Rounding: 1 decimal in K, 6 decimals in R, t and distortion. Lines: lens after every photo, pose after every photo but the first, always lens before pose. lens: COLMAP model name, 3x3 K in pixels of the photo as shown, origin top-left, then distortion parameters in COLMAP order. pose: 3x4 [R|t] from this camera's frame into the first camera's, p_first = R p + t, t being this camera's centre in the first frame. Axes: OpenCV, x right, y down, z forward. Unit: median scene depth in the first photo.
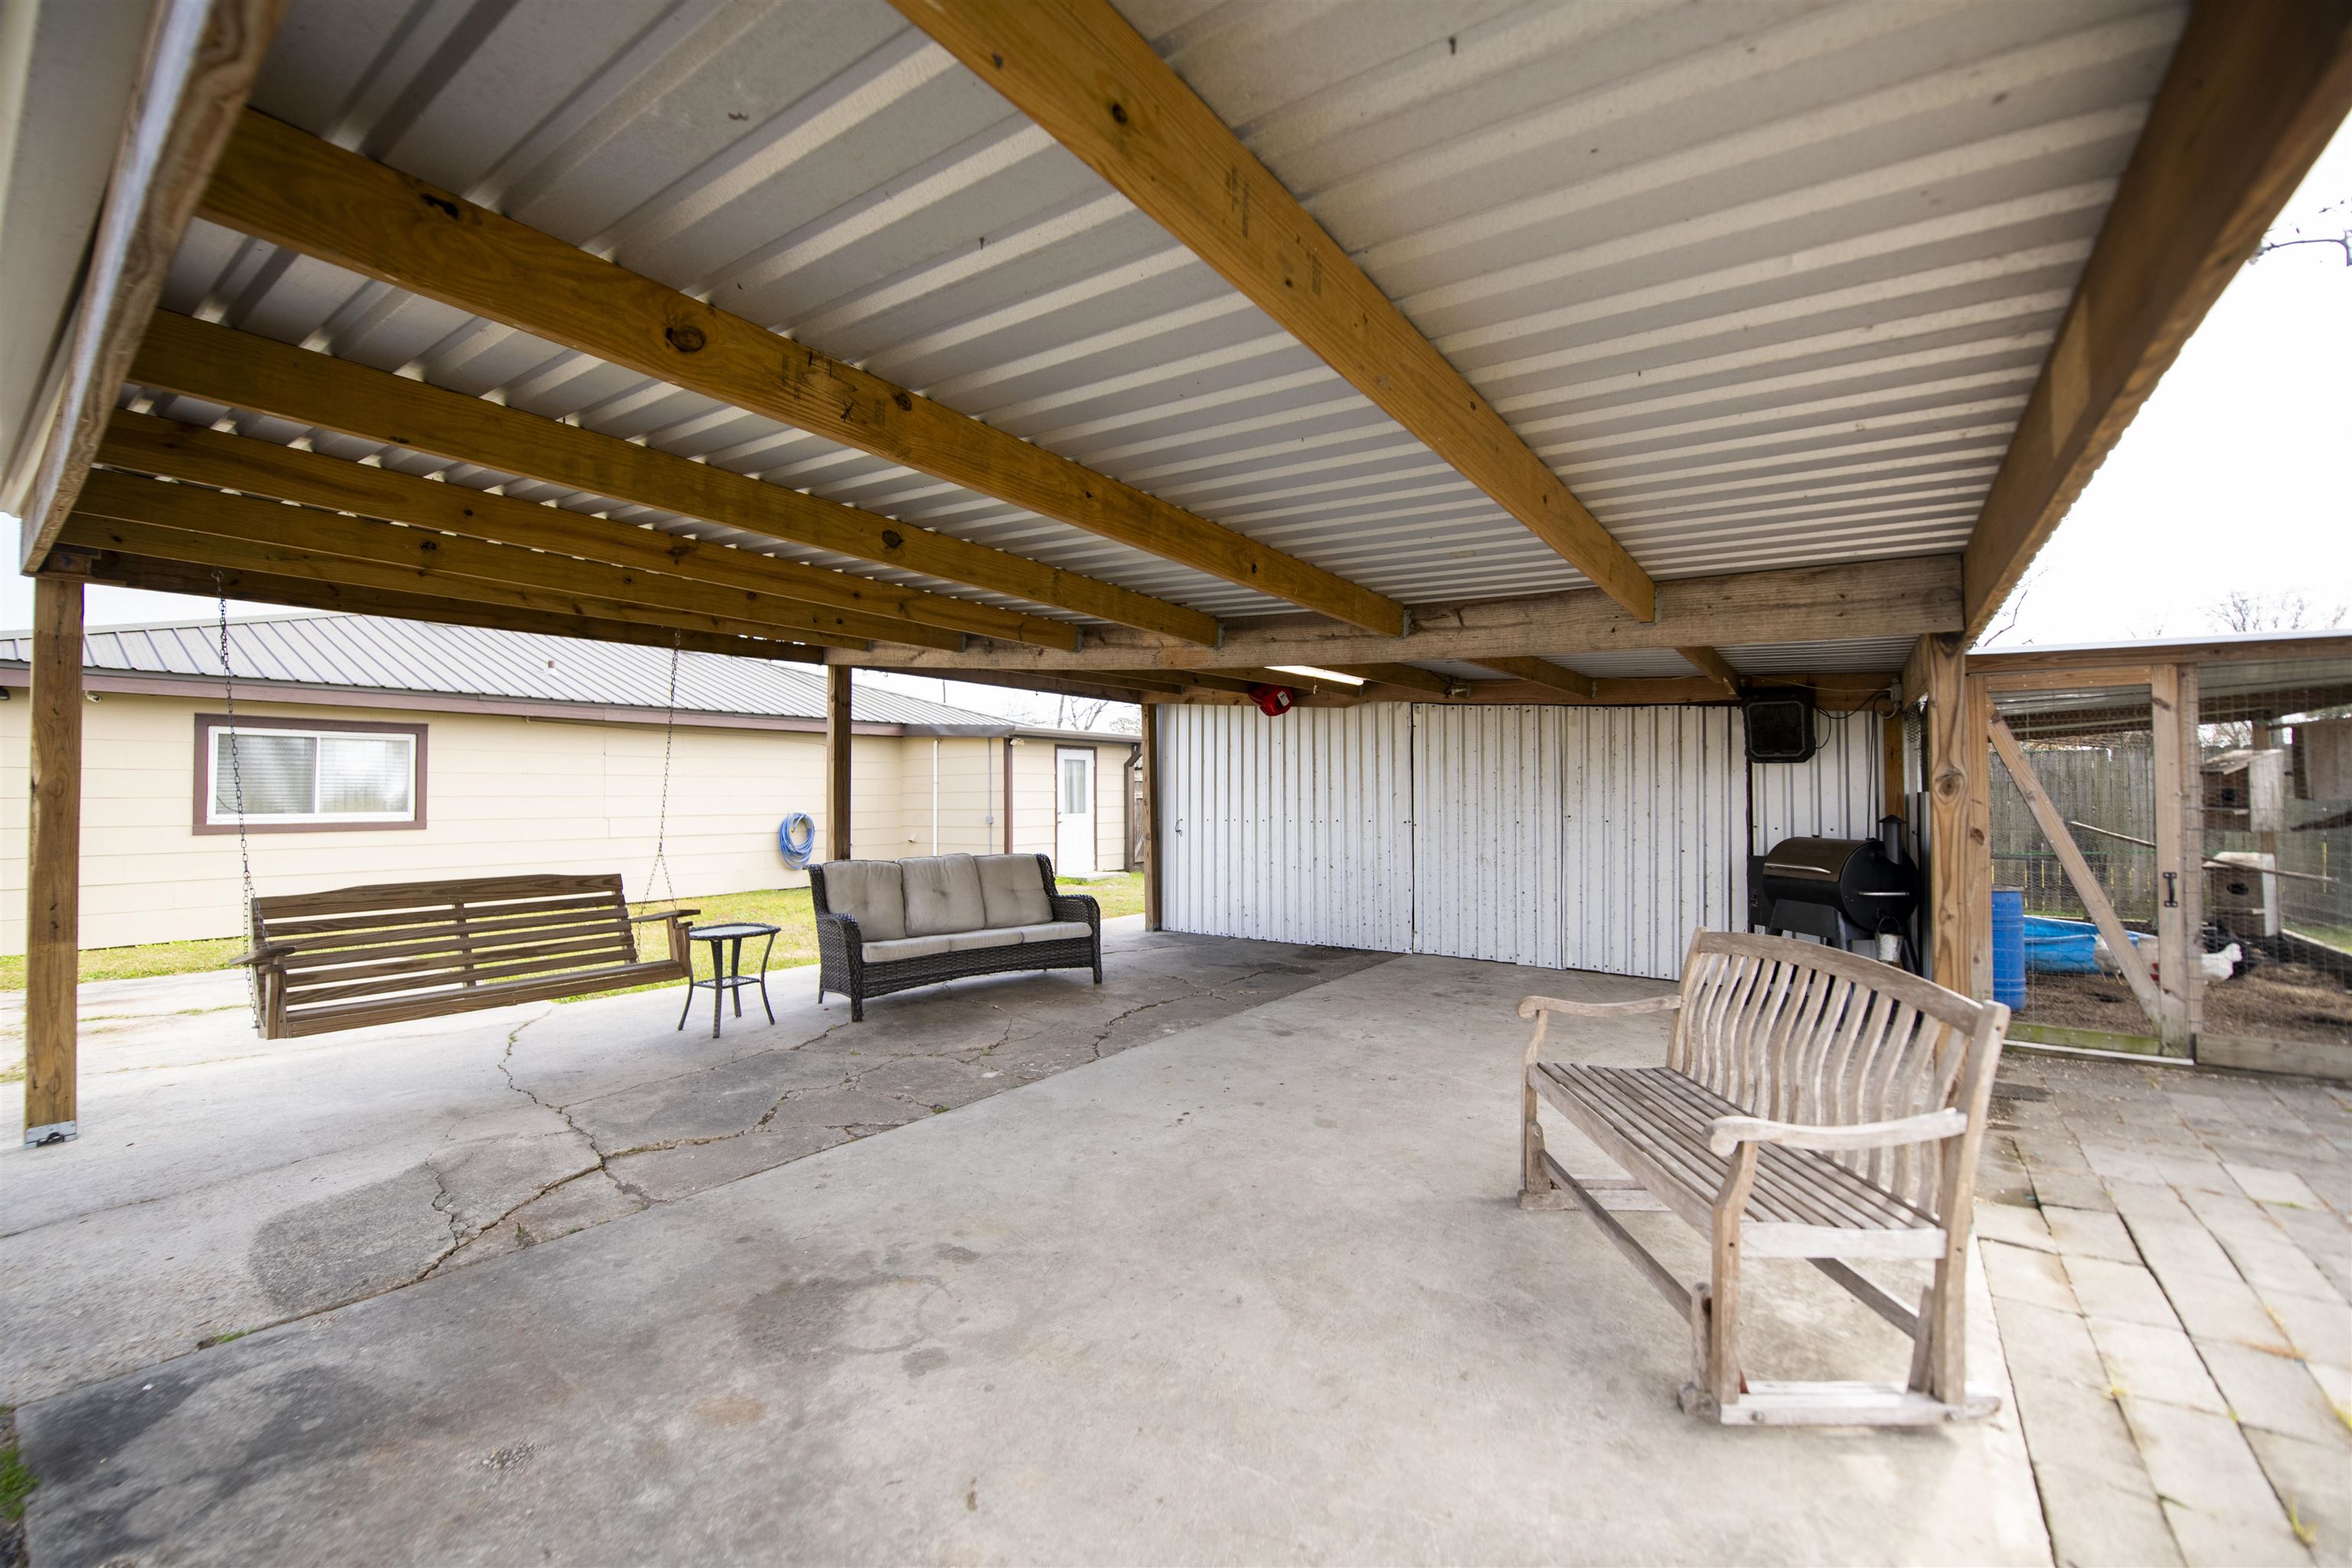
lens RADIAL K [[950.1, 0, 1171.6], [0, 950.1, 786.2], [0, 0, 1]] dist [-0.022779, -0.000553]
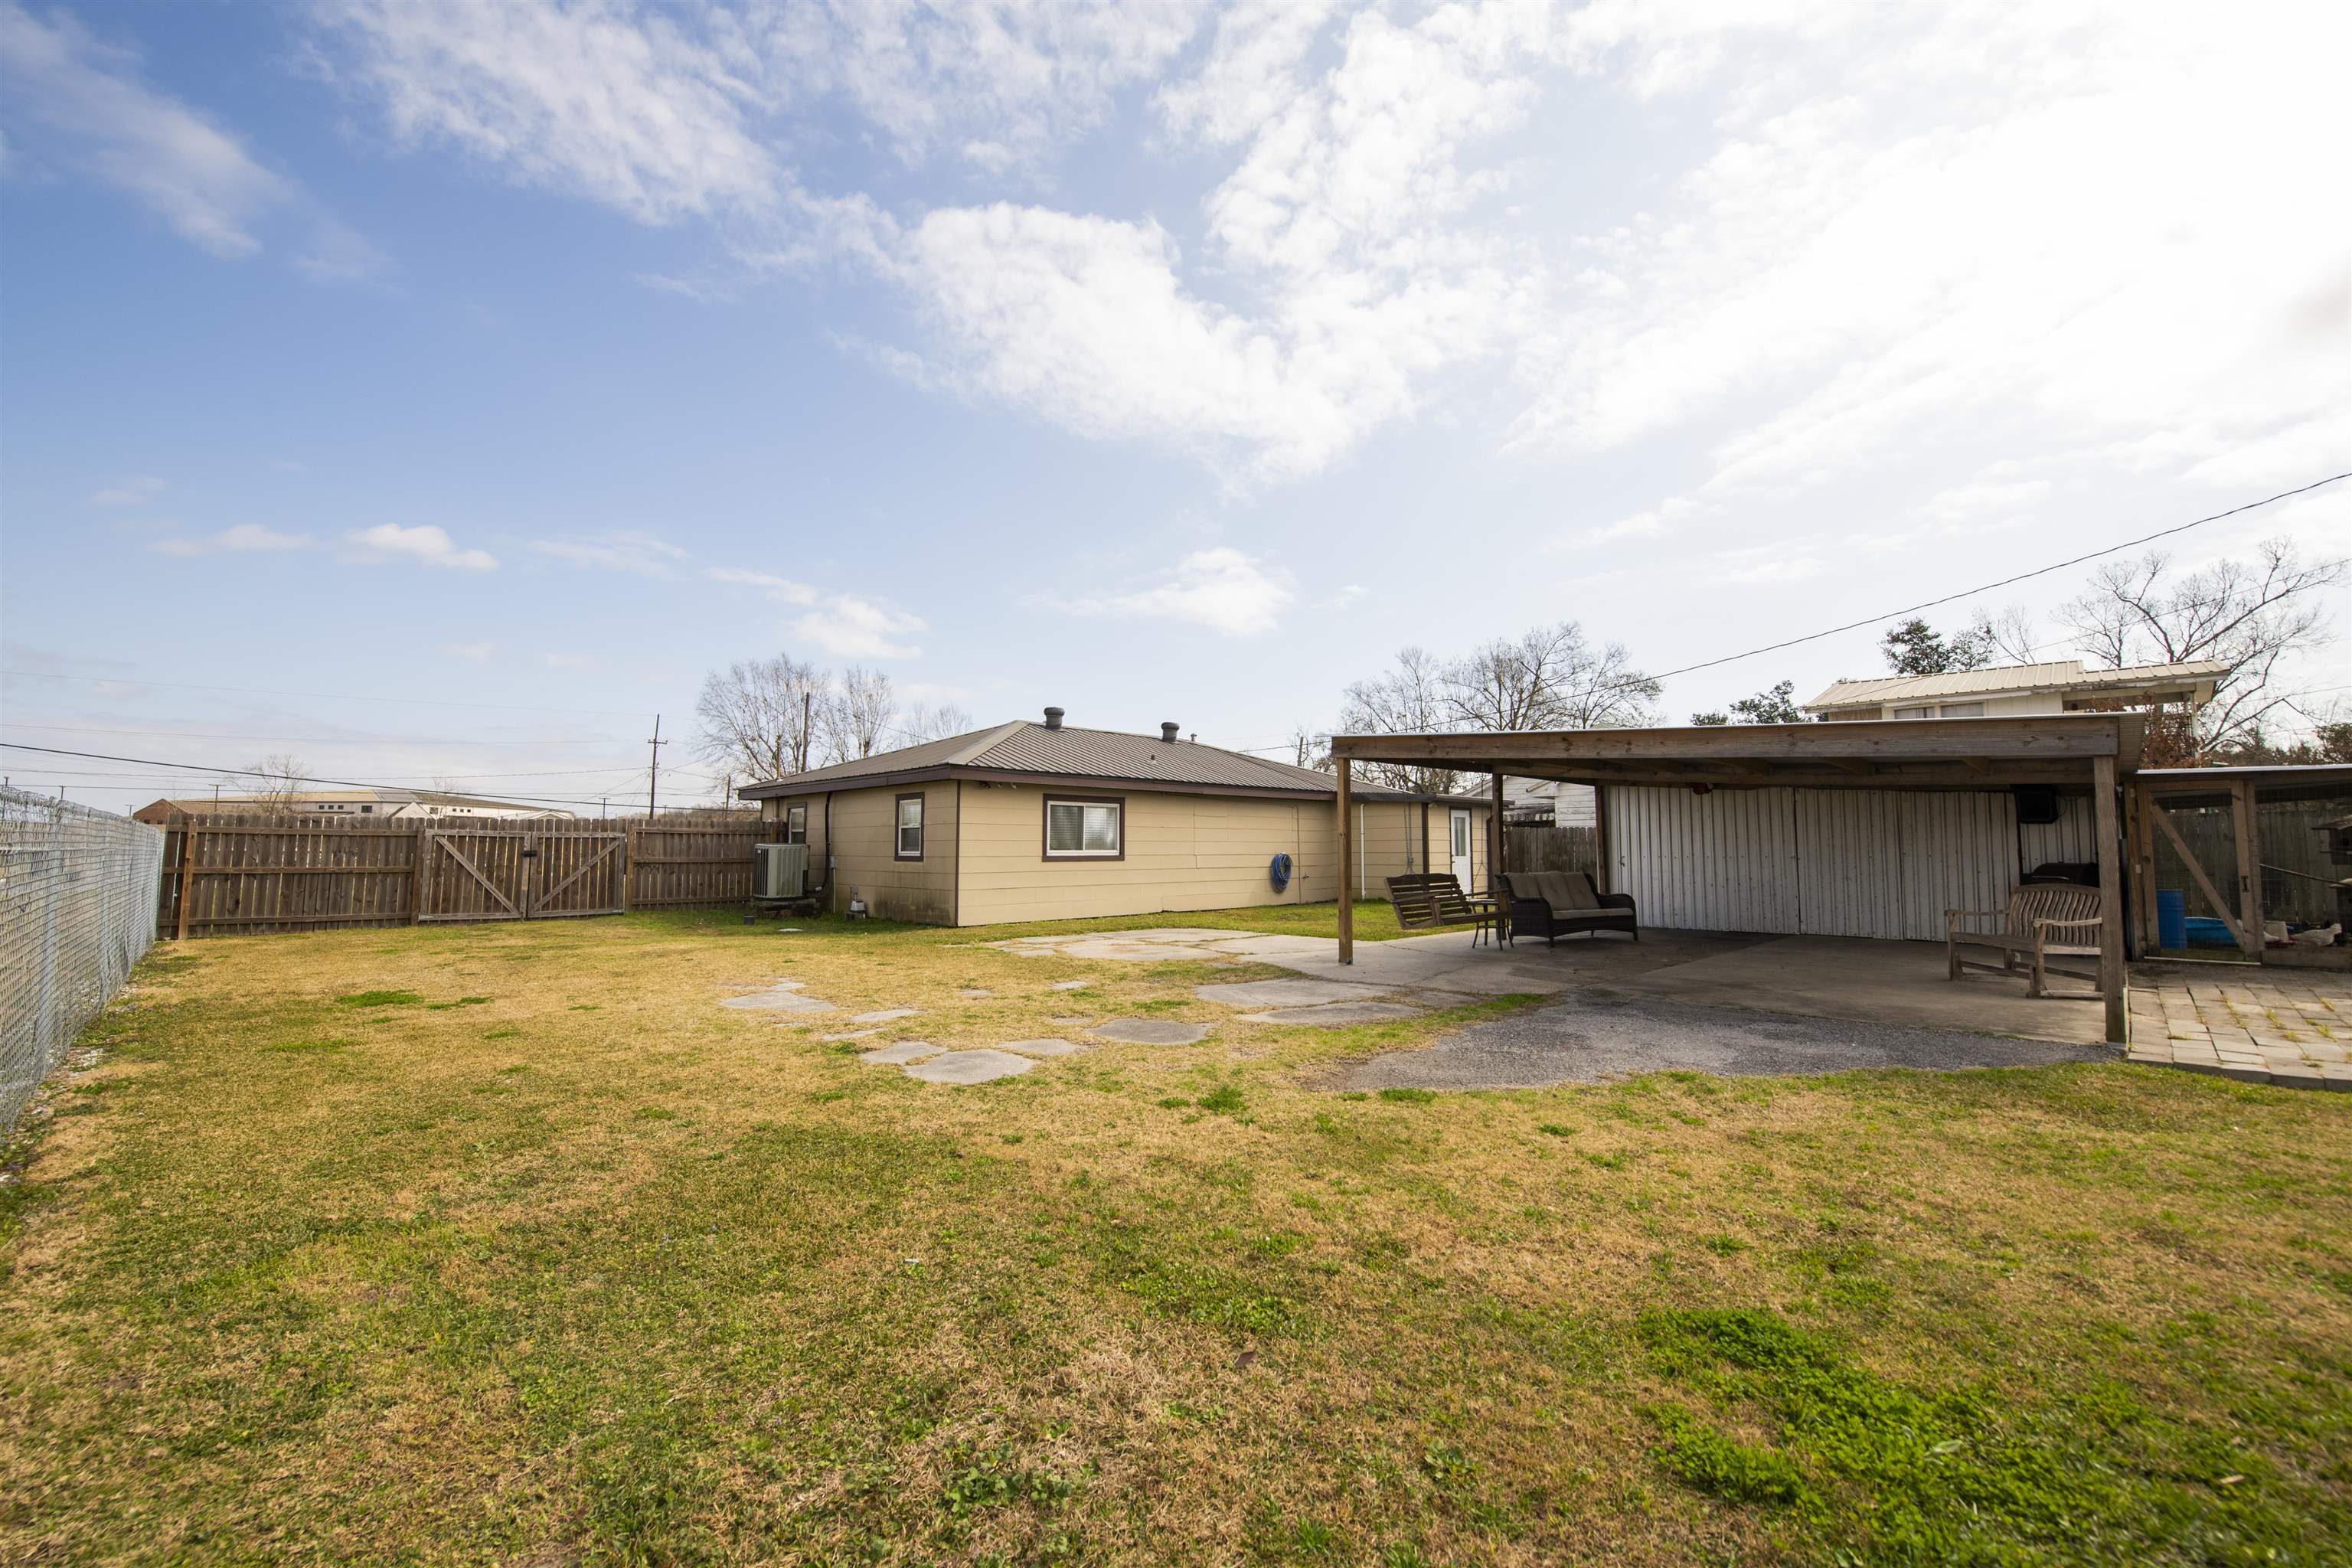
lens RADIAL K [[950.1, 0, 1158.5], [0, 950.1, 781.2], [0, 0, 1]] dist [-0.022779, -0.000553]
pose [[0.985708, -0.005388, -0.168377, -0.661498], [-0.004973, 0.998122, -0.061051, 0.010743], [0.168390, 0.061016, 0.983830, -0.969626]]
